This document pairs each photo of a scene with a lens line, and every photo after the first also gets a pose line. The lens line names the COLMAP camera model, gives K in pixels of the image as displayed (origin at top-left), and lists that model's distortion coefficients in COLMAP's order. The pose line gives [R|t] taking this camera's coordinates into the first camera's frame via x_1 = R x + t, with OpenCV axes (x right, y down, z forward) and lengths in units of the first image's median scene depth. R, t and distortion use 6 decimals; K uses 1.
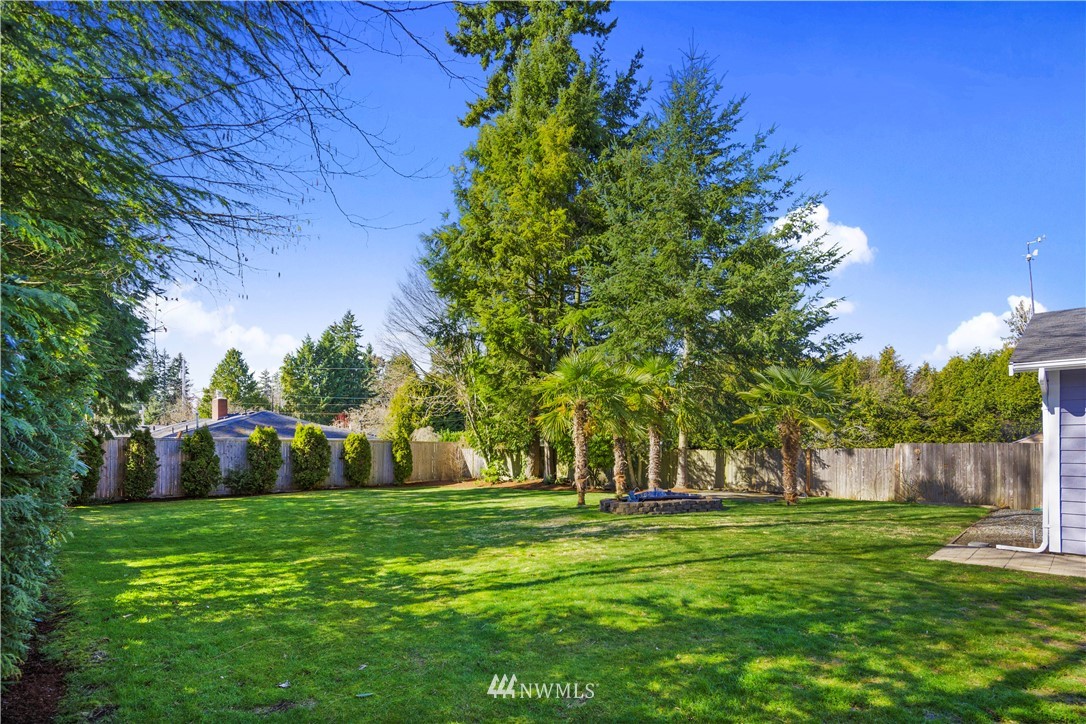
lens RADIAL K [[525.5, 0, 545.5], [0, 525.5, 390.4], [0, 0, 1]] dist [-0.001217, 0.000023]
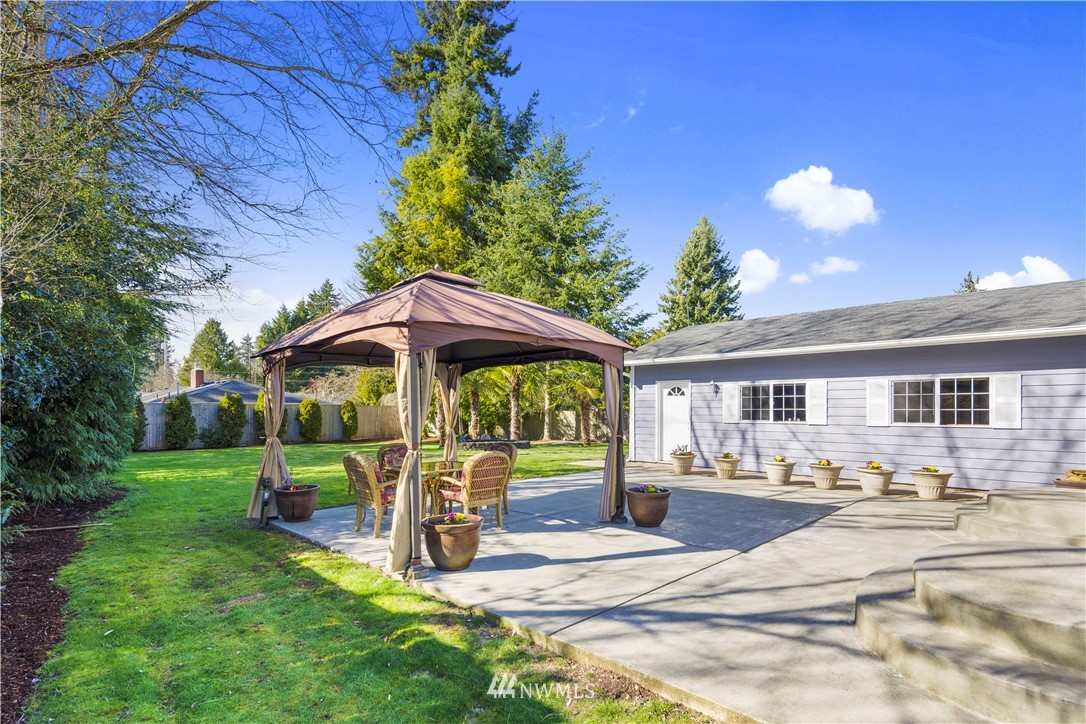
lens RADIAL K [[528.9, 0, 542.7], [0, 528.9, 355.7], [0, 0, 1]] dist [0.001422, -0.000311]
pose [[0.999852, -0.000216, 0.017187, 0.178821], [0.000190, 0.999999, 0.001510, -0.022535], [-0.017187, -0.001507, 0.999851, -0.266849]]
